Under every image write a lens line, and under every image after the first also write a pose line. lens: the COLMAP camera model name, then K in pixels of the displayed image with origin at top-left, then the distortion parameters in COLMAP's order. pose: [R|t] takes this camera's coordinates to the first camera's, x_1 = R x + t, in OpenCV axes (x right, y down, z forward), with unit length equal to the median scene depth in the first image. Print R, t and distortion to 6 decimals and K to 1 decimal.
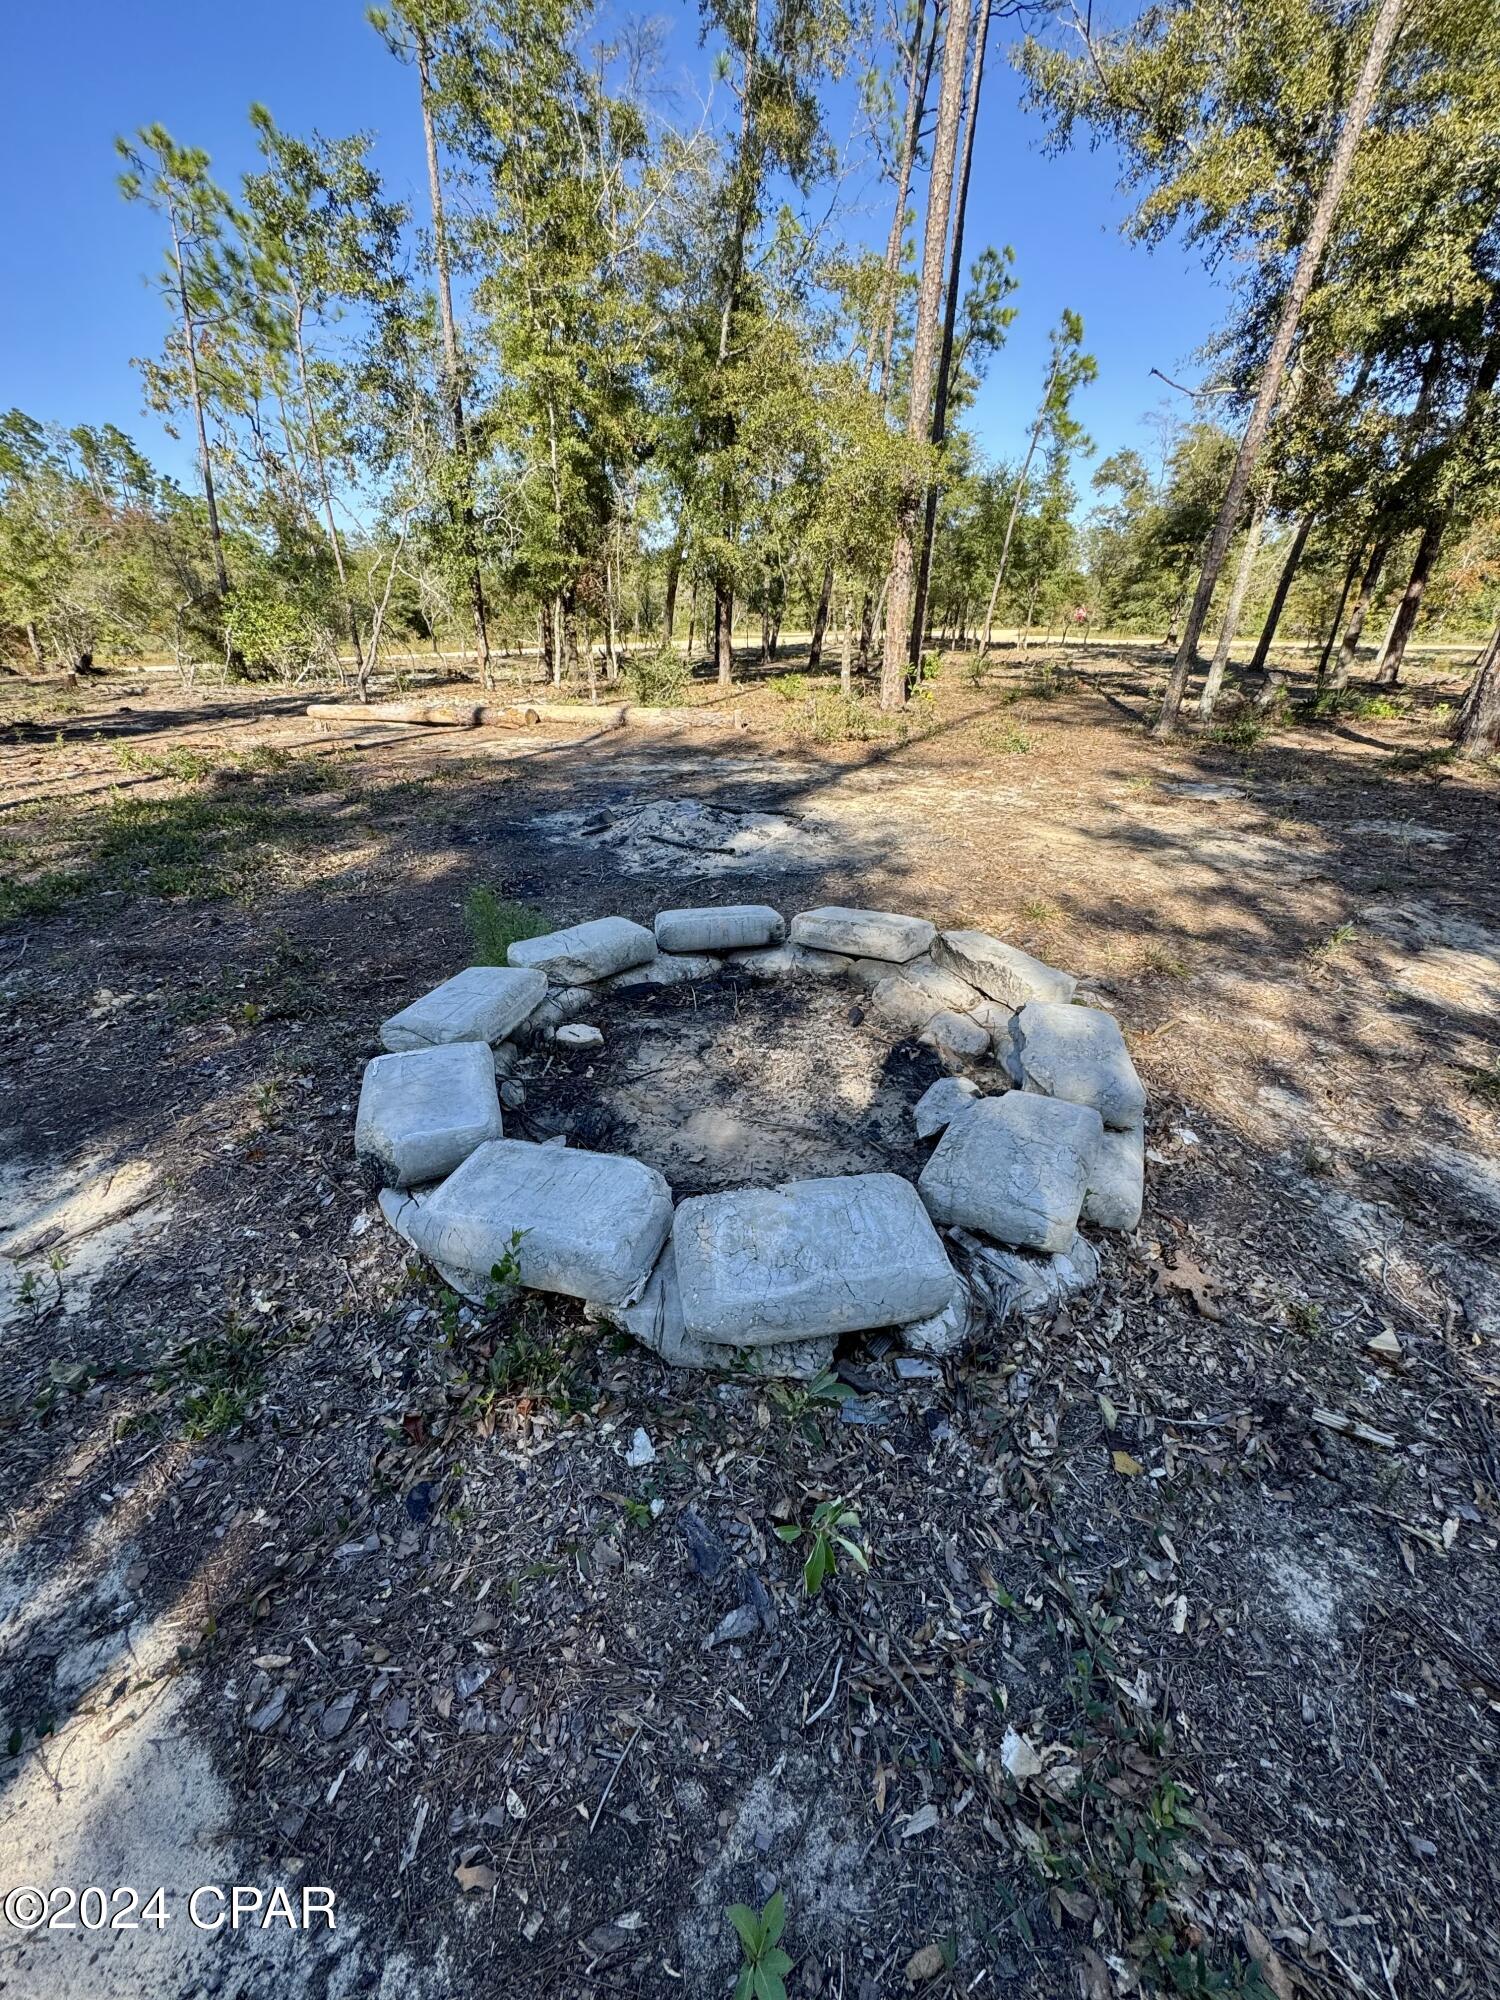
lens RADIAL K [[799.0, 0, 750.0], [0, 799.0, 1000.0], [0, 0, 1]] dist [-0.003292, 0.001011]
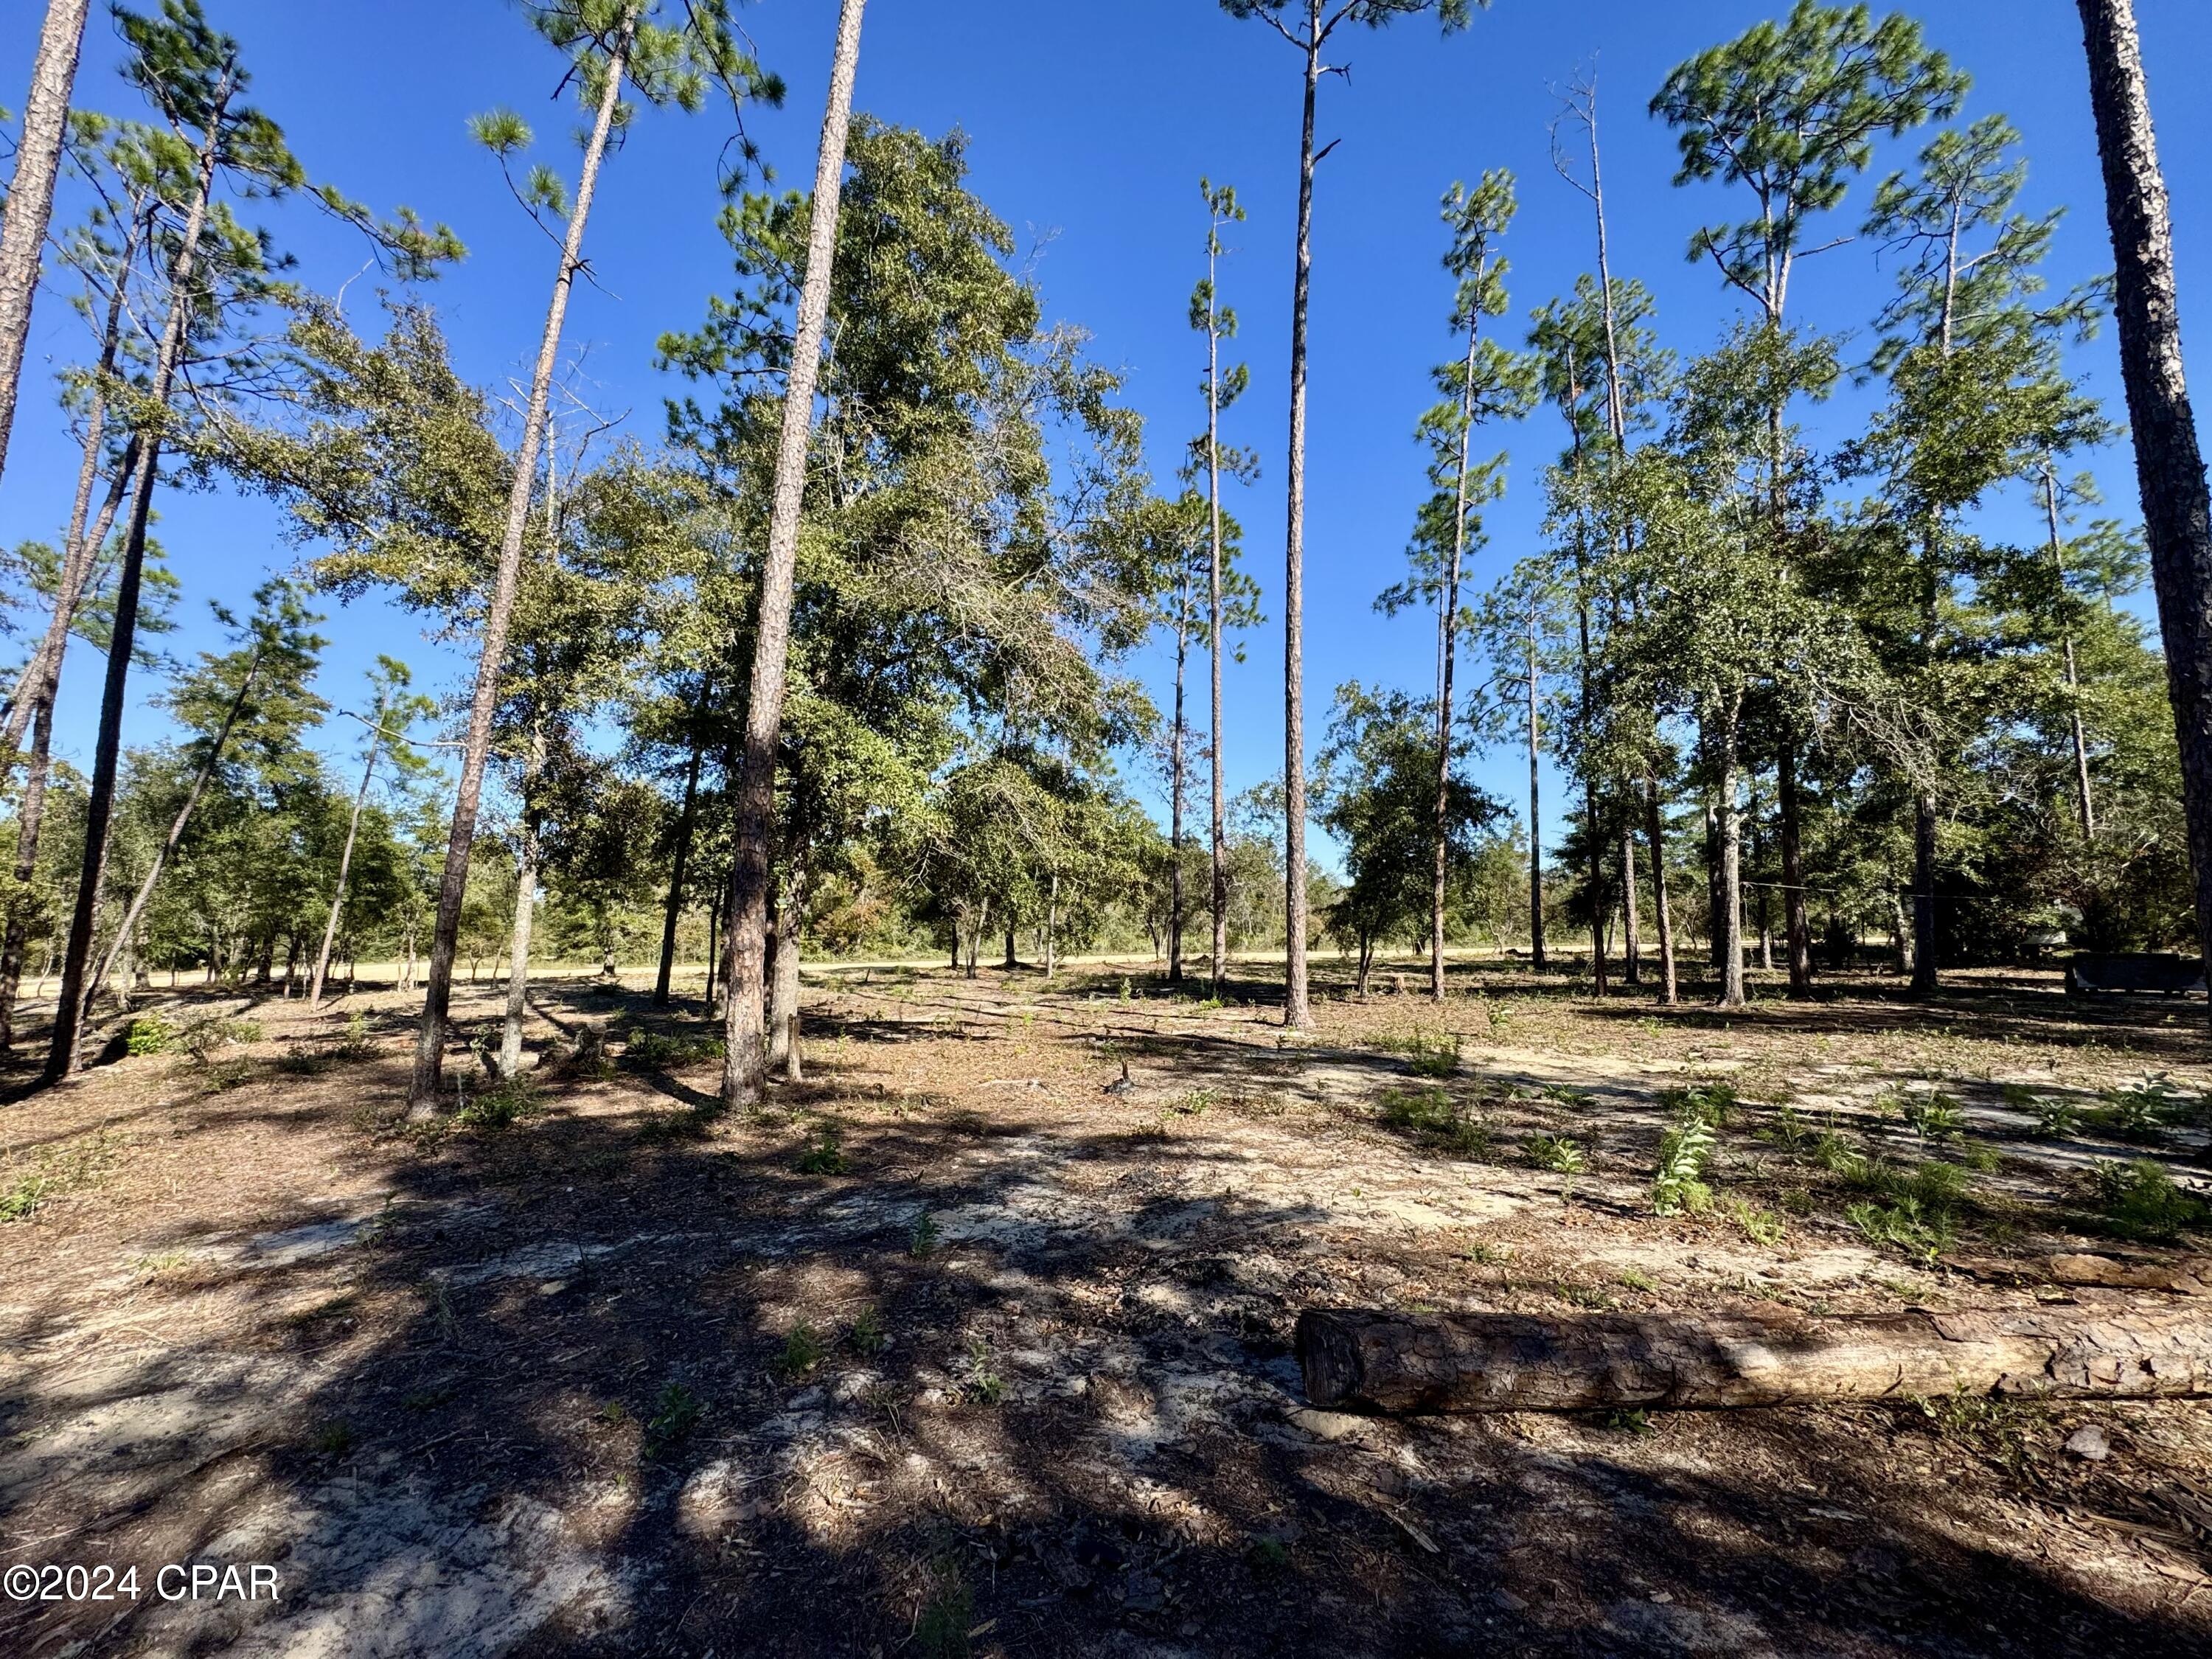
lens RADIAL K [[883.7, 0, 1107.6], [0, 883.7, 831.1], [0, 0, 1]] dist [-0.003292, 0.001011]
pose [[0.615460, 0.079834, 0.784115, 0.278963], [0.356759, 0.858888, -0.367471, -0.039269], [-0.702803, 0.505903, 0.500129, 0.015594]]
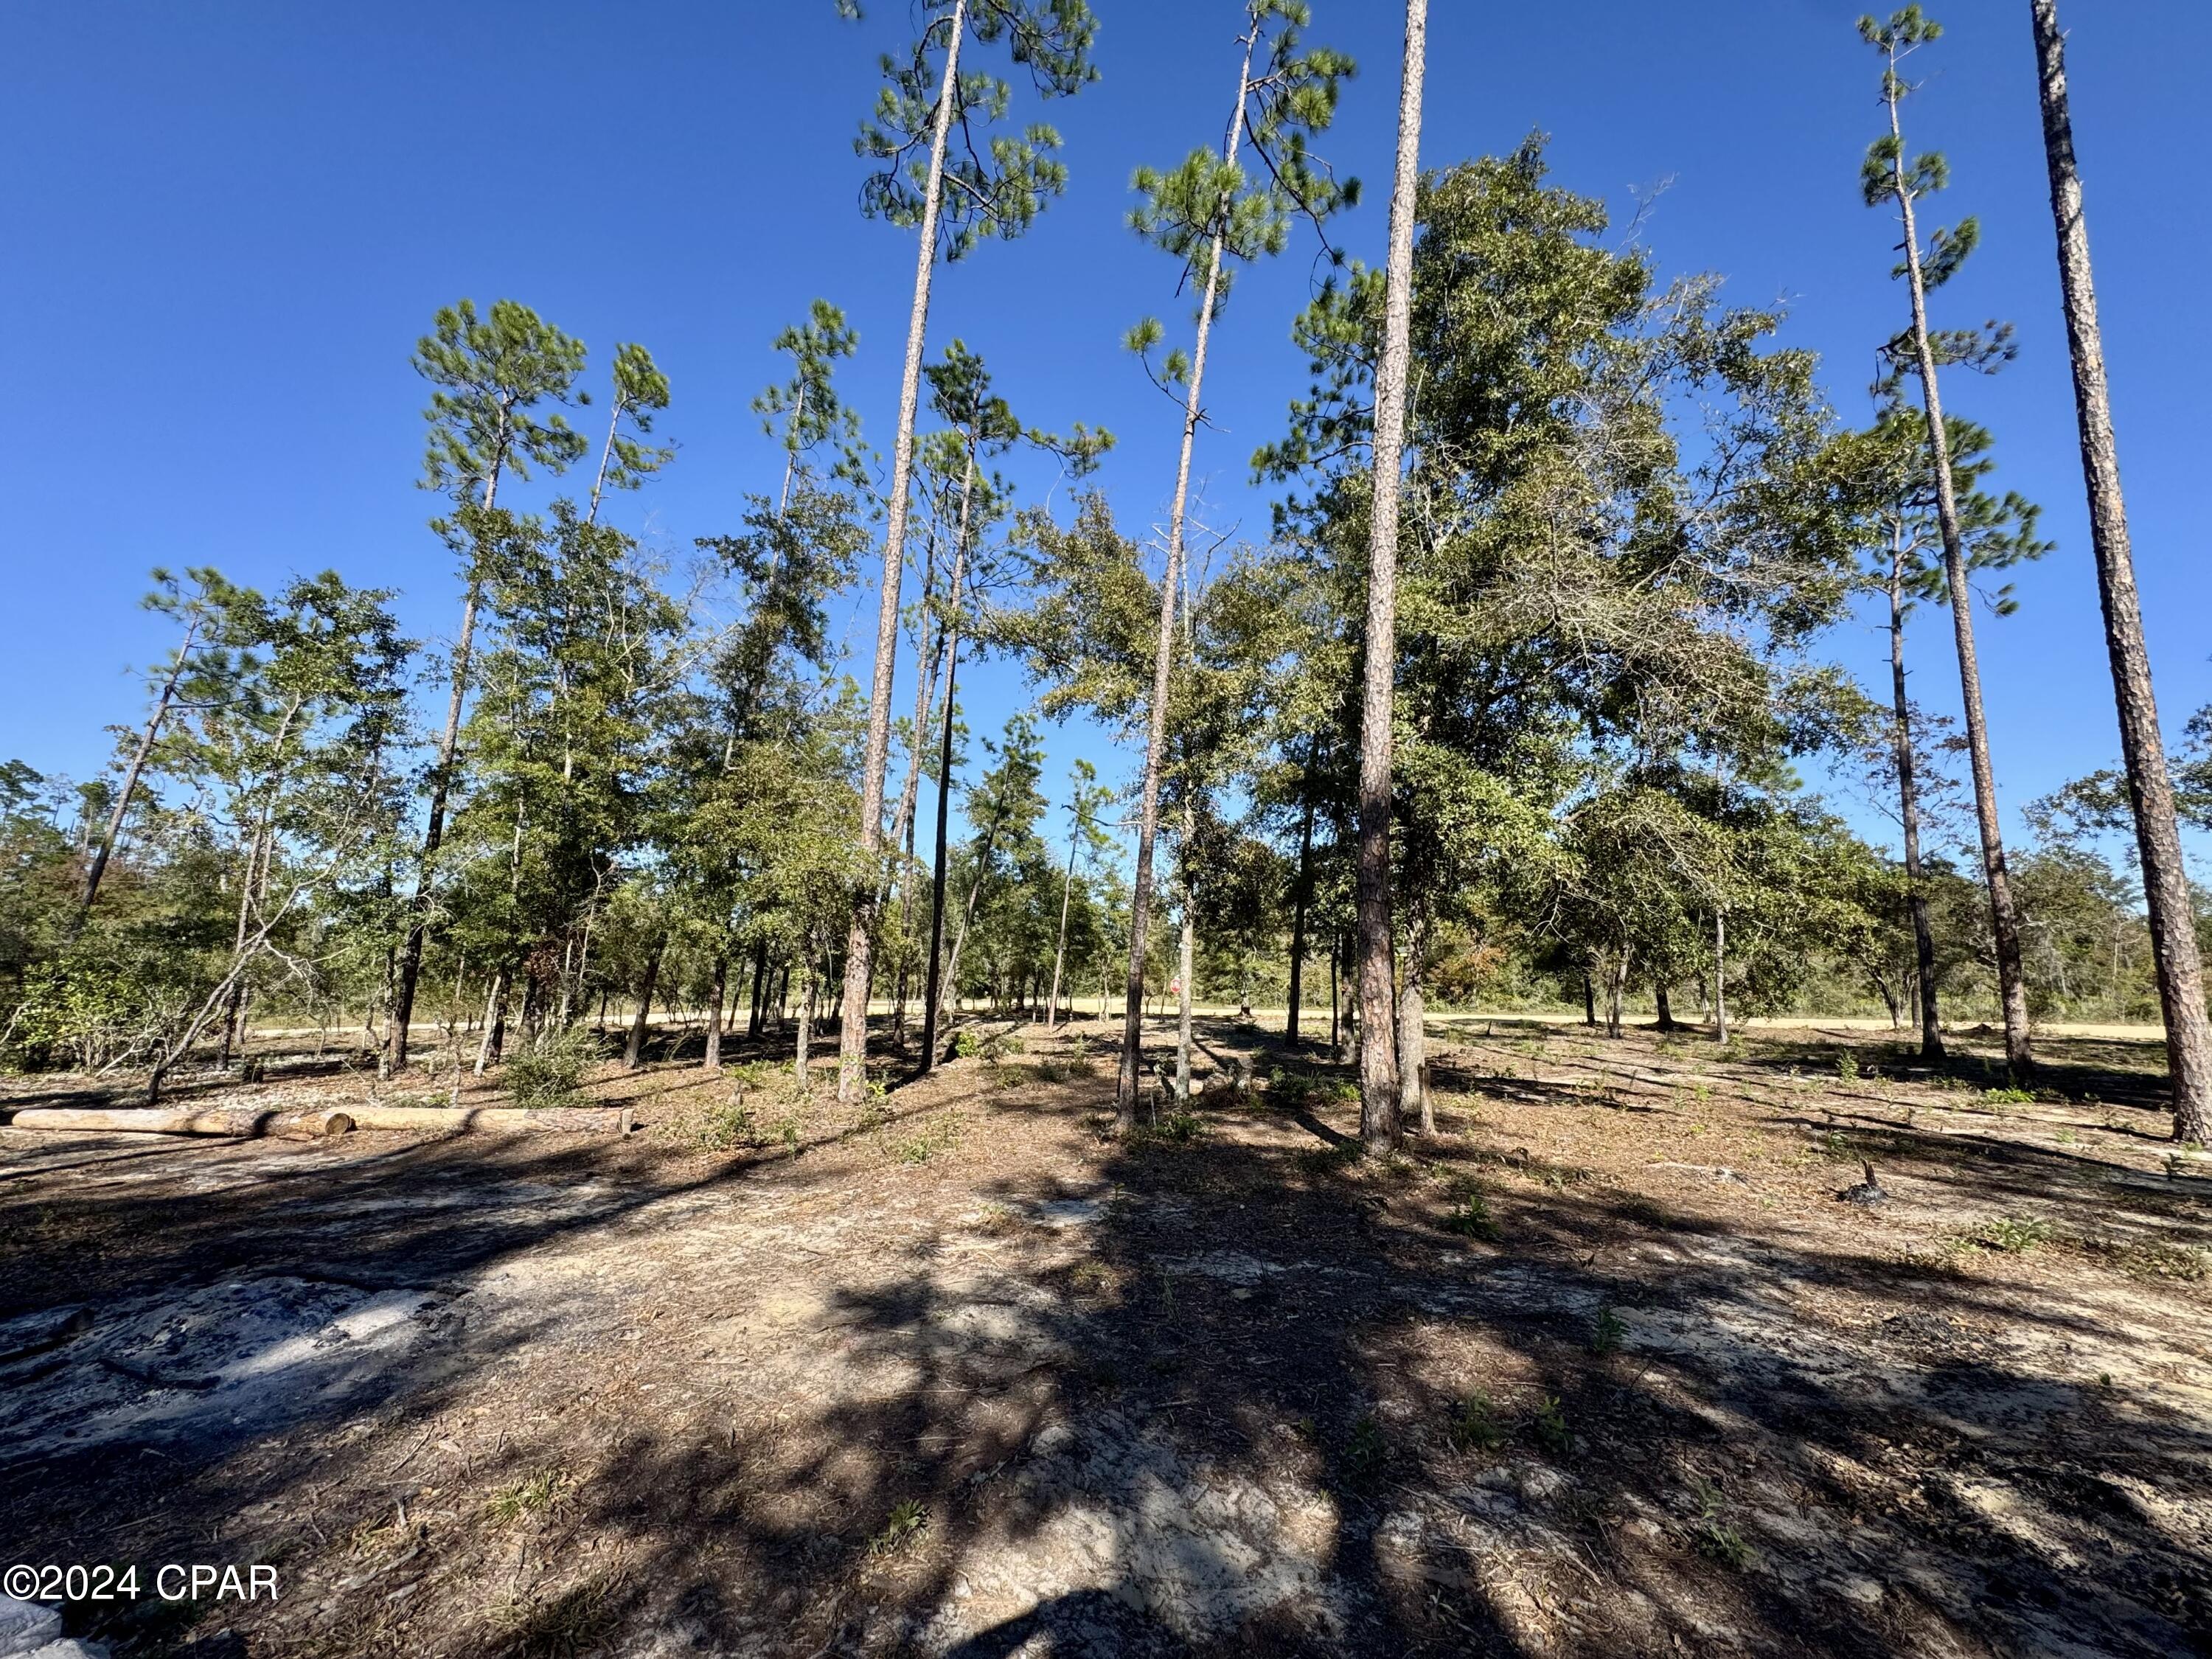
lens RADIAL K [[884.1, 0, 1103.7], [0, 884.1, 827.1], [0, 0, 1]] dist [-0.006616, 0.001138]
pose [[0.970058, 0.050653, 0.237532, 0.264205], [0.097371, 0.814859, -0.571422, -0.041935], [-0.222499, 0.577441, 0.785529, 0.019476]]
